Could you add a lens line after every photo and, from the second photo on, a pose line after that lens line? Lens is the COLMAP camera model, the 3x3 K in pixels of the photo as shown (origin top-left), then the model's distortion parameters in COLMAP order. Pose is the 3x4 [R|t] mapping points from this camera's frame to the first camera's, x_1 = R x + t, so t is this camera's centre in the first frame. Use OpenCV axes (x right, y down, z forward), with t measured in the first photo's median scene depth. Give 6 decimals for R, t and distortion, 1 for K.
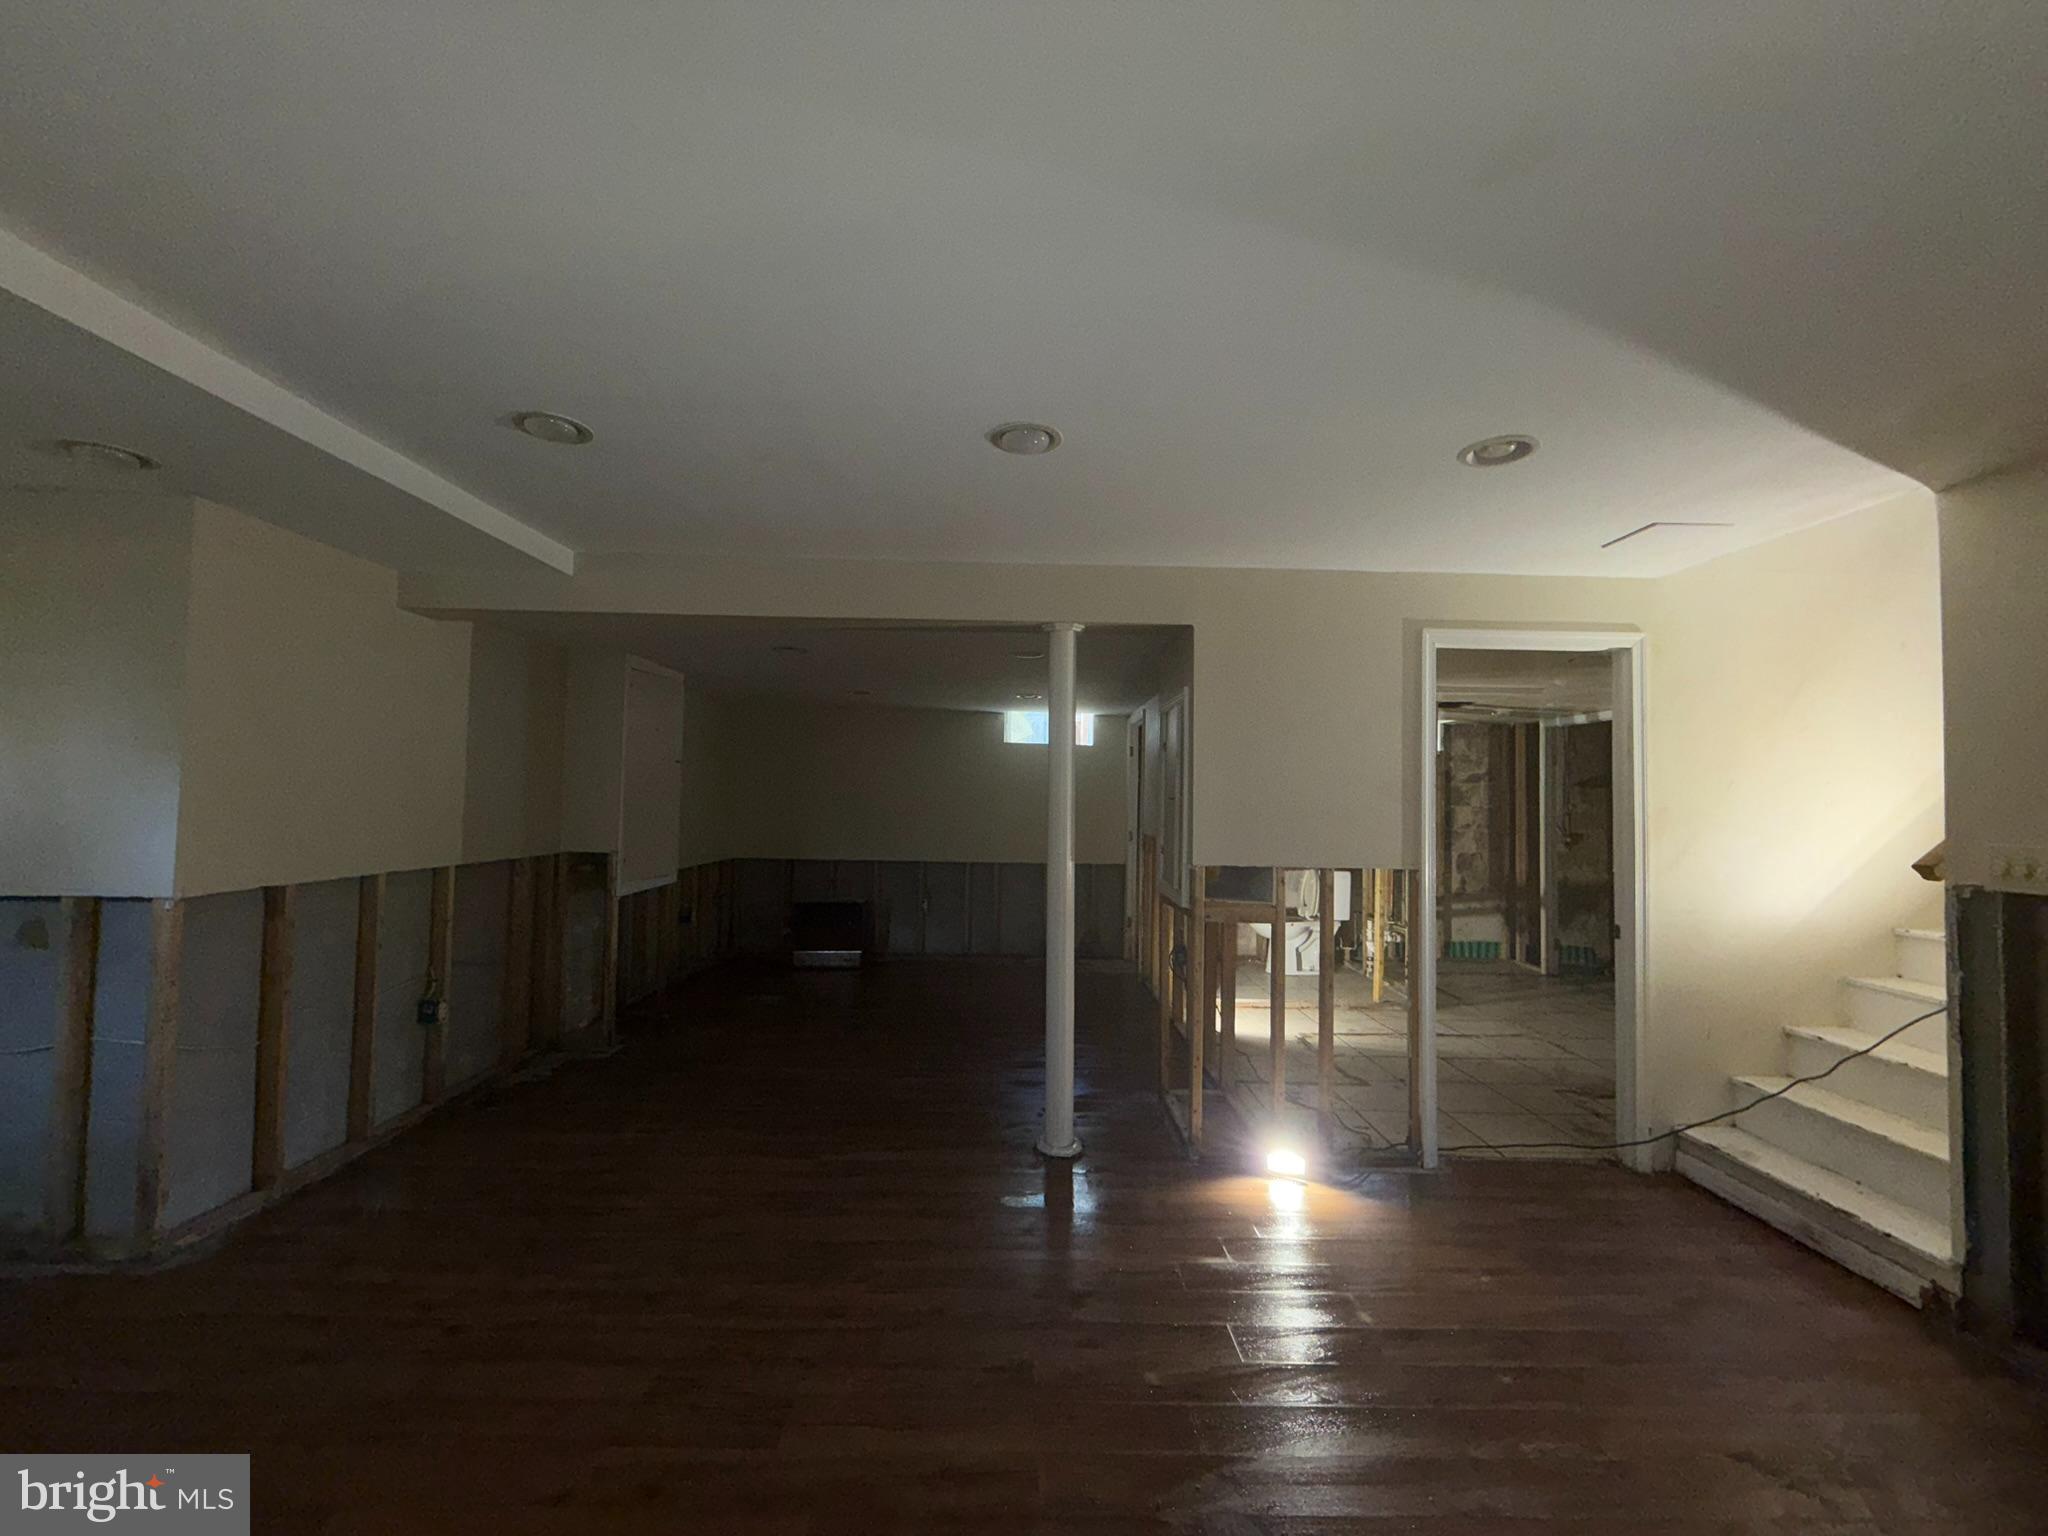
lens RADIAL K [[816.8, 0, 1017.5], [0, 816.8, 776.5], [0, 0, 1]] dist [-0.000145, -0.000240]
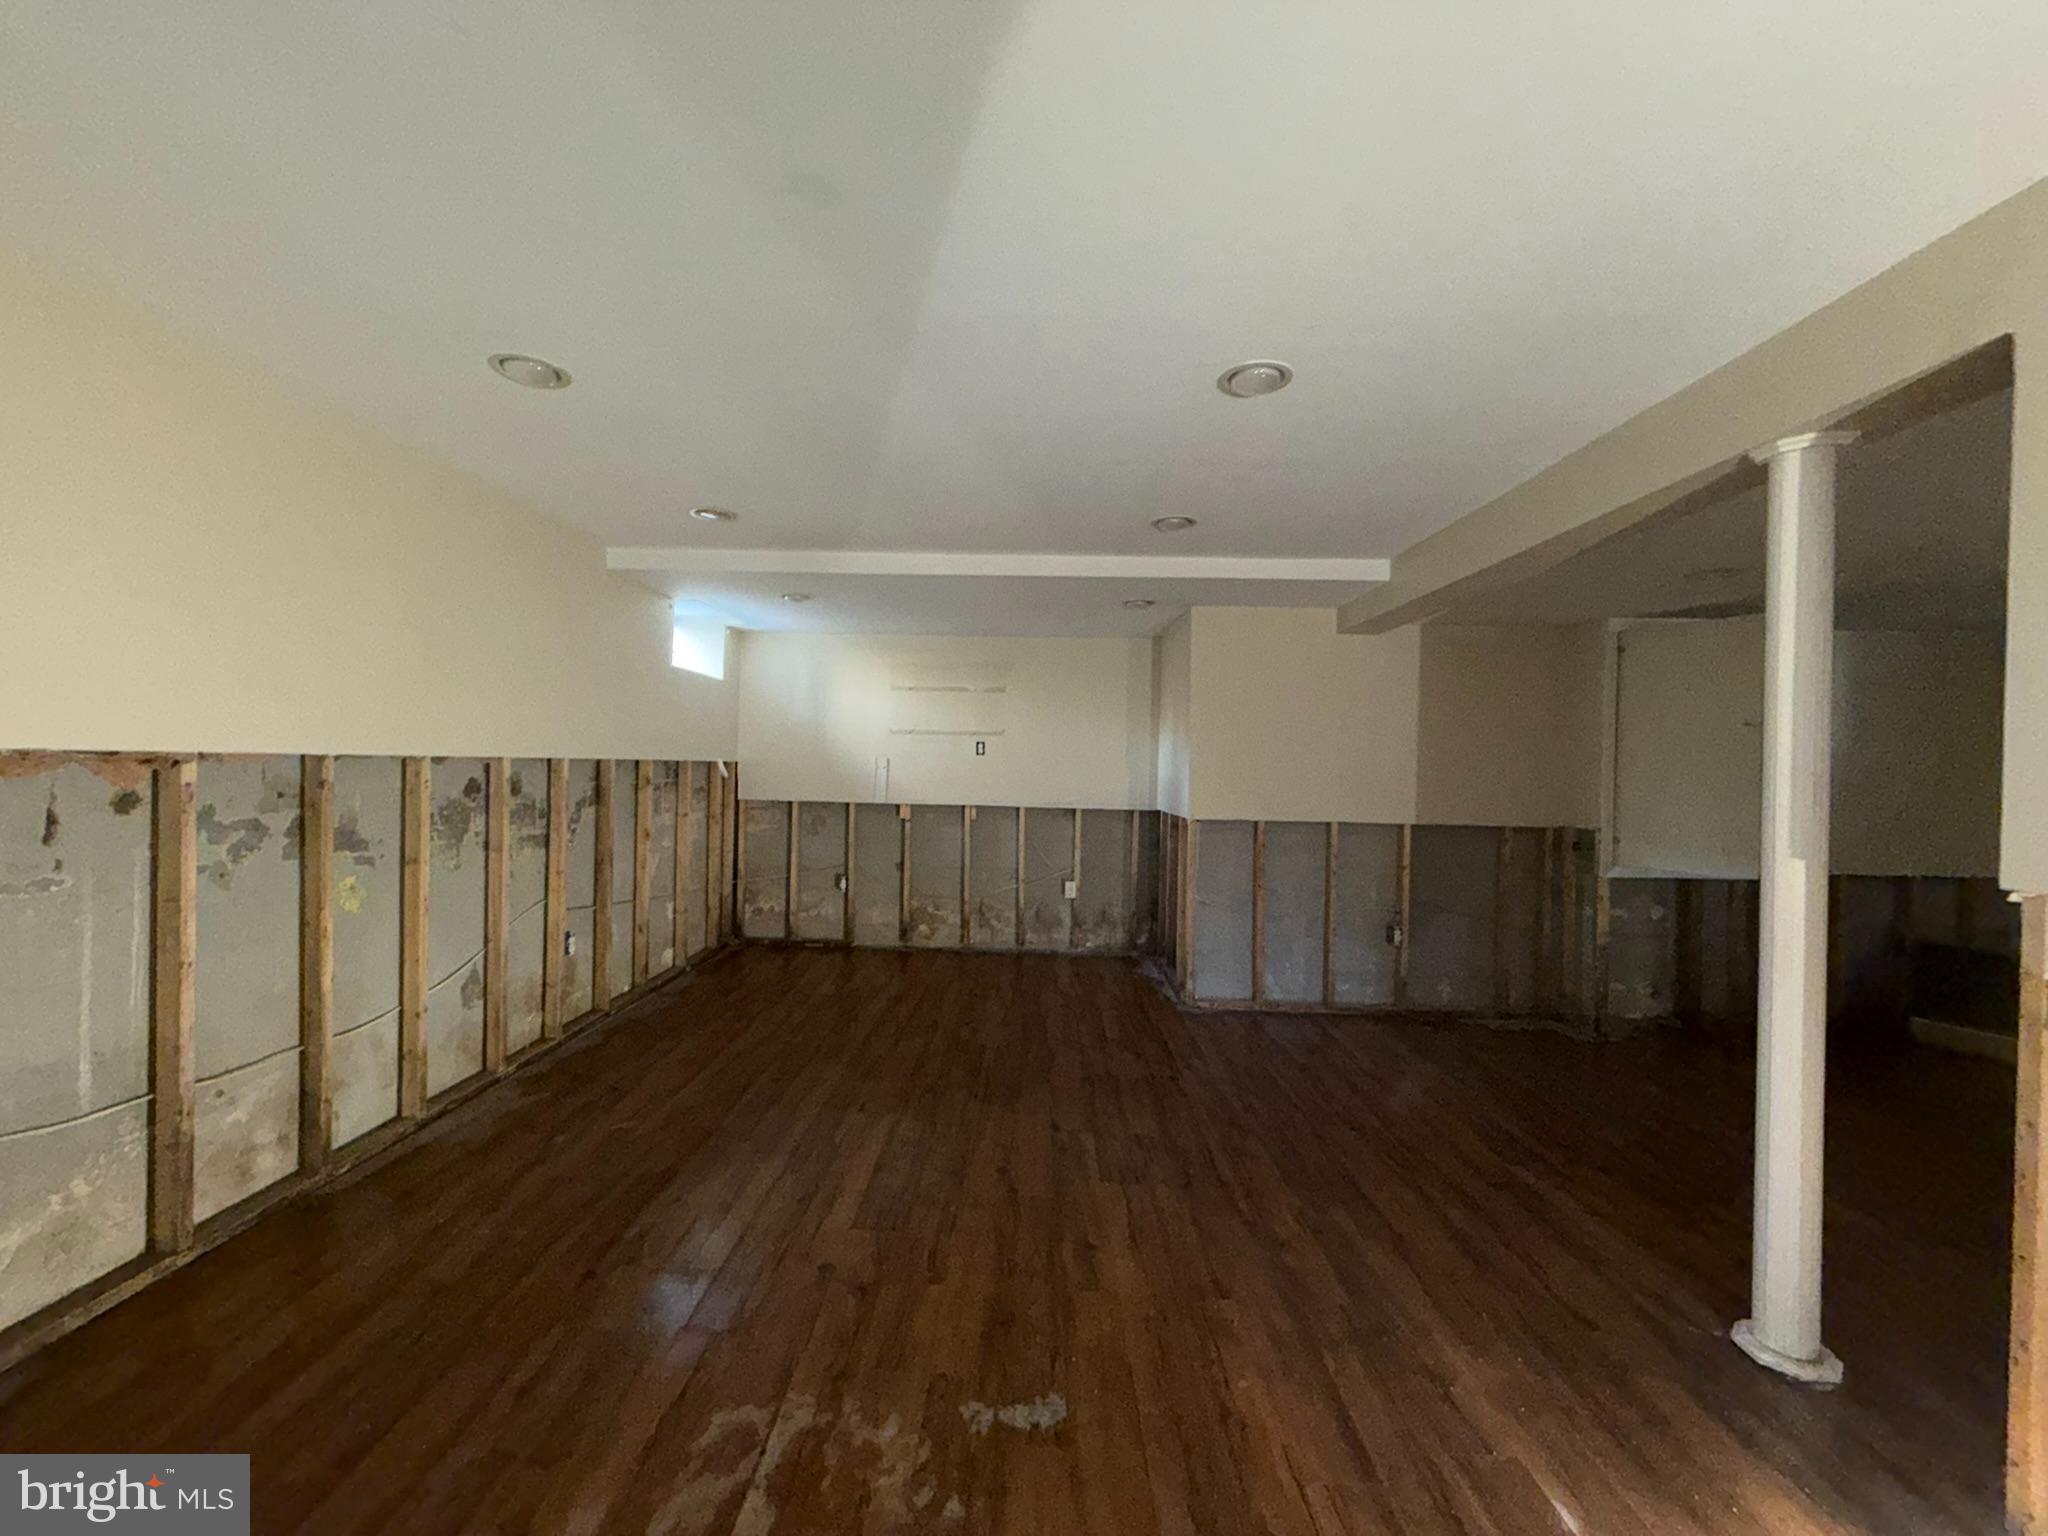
lens RADIAL K [[816.8, 0, 1017.9], [0, 816.8, 772.0], [0, 0, 1]] dist [-0.000145, -0.000240]
pose [[-0.036195, -0.013637, -0.999252, 0.290817], [0.005269, 0.999890, -0.013837, 0.021821], [0.999331, -0.005766, -0.036119, 0.218380]]
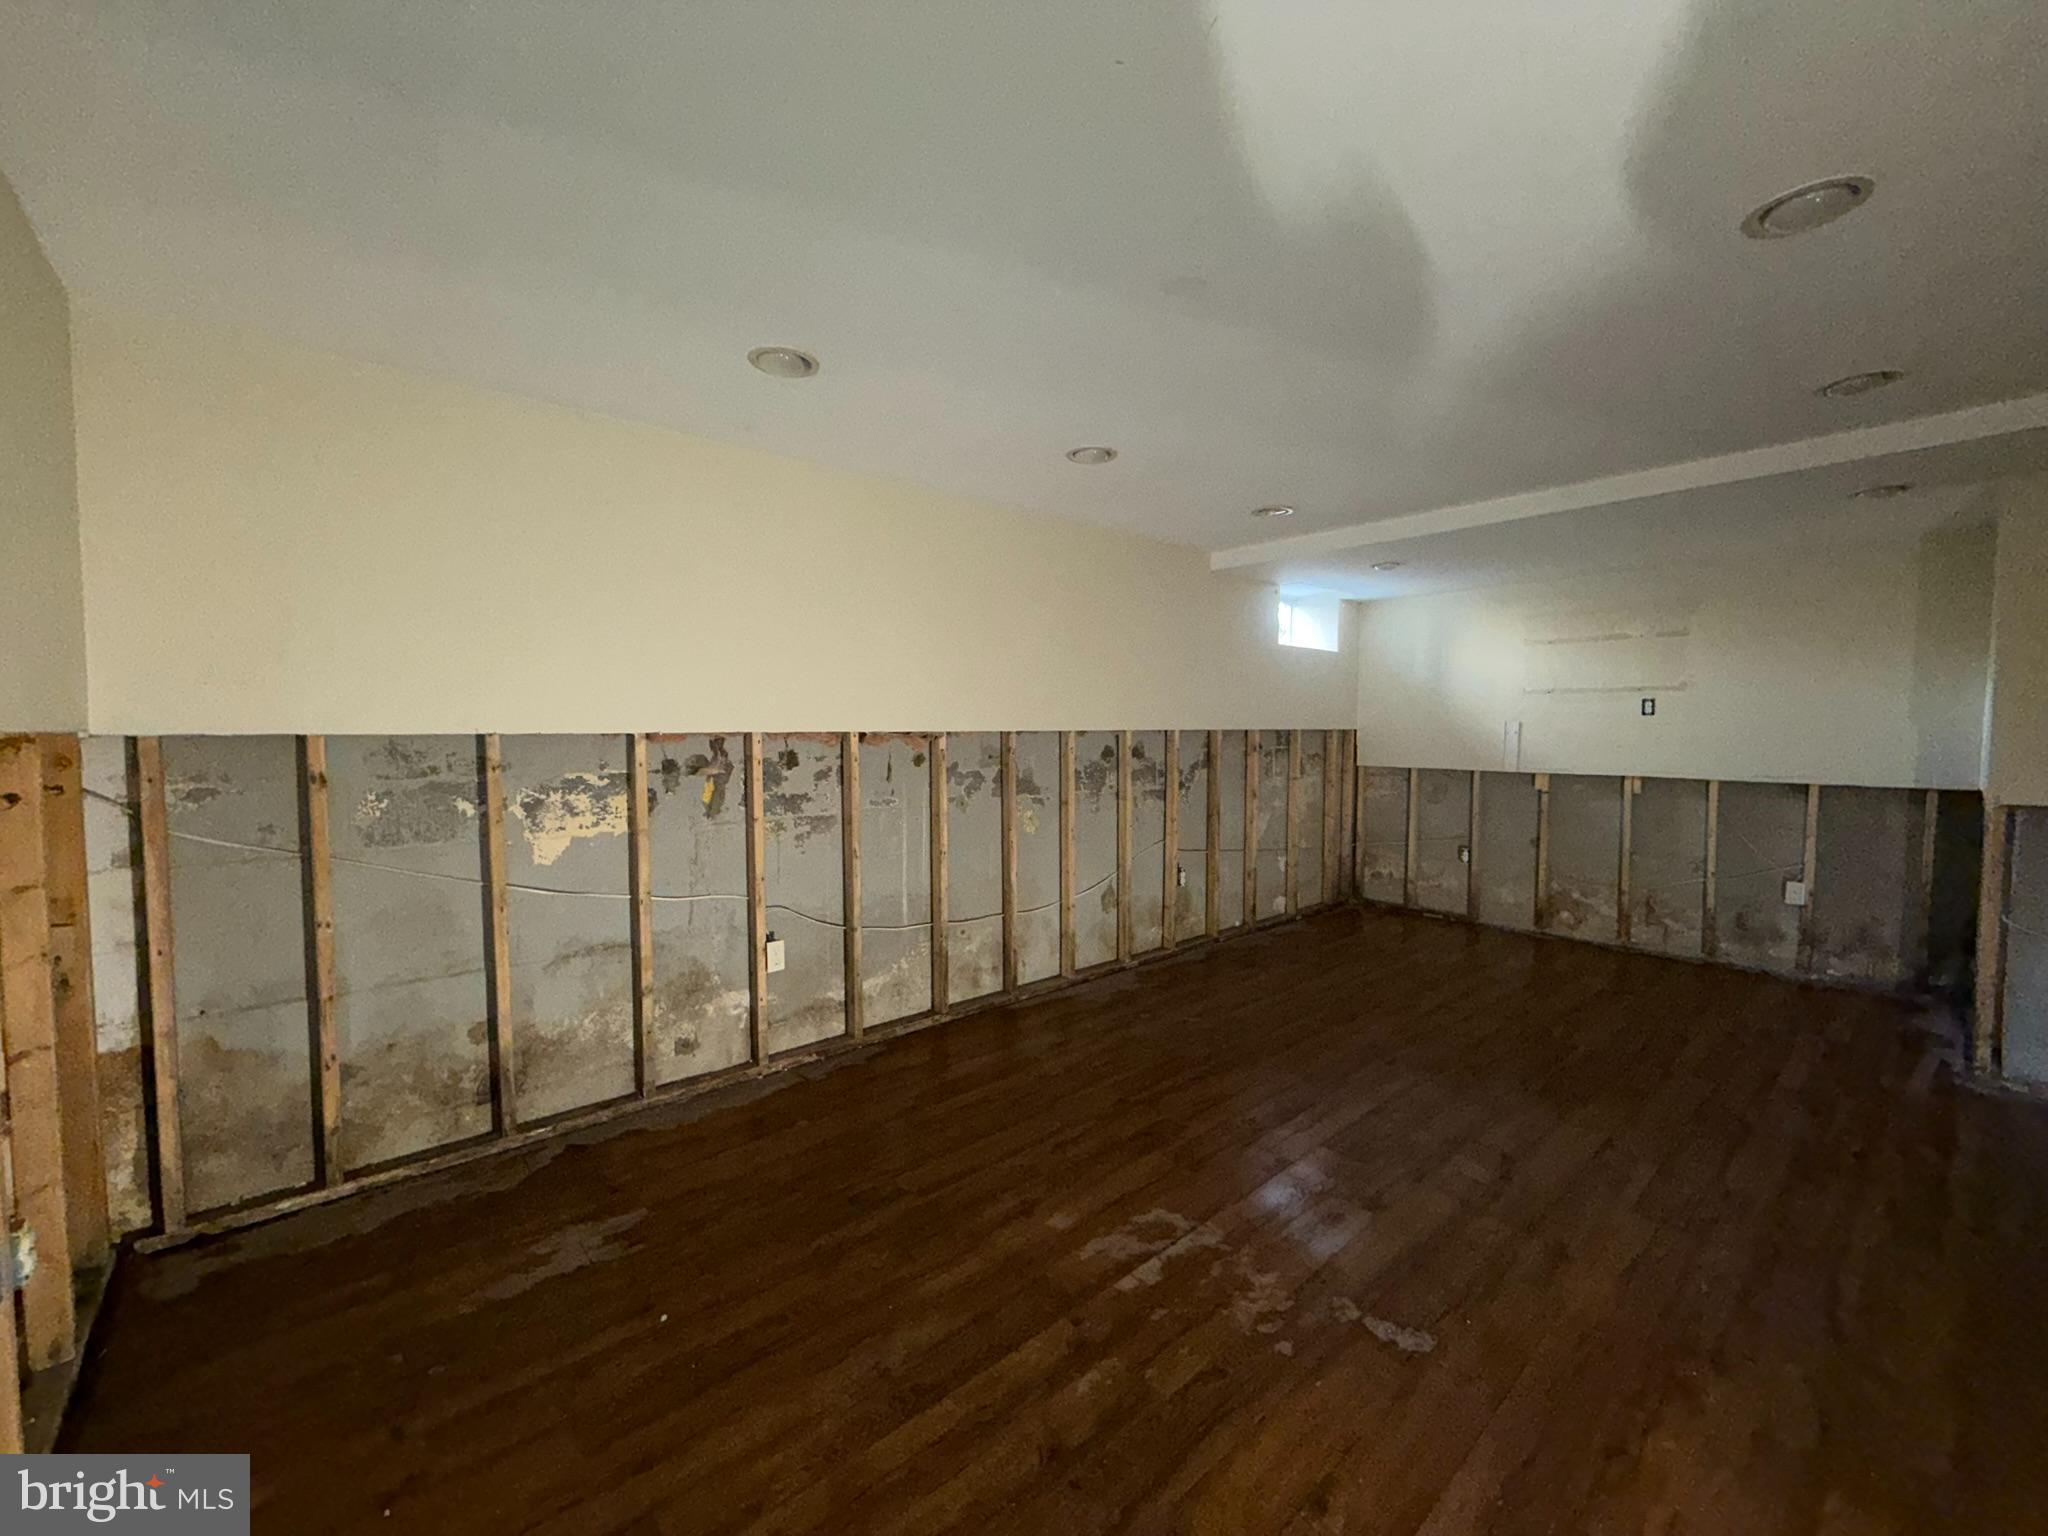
lens RADIAL K [[816.8, 0, 1011.1], [0, 816.8, 771.2], [0, 0, 1]] dist [-0.000145, -0.000240]
pose [[-0.765551, 0.015760, -0.643182, 0.304357], [0.003218, 0.999781, 0.020668, 0.023495], [0.643367, 0.013753, -0.765435, 0.326478]]
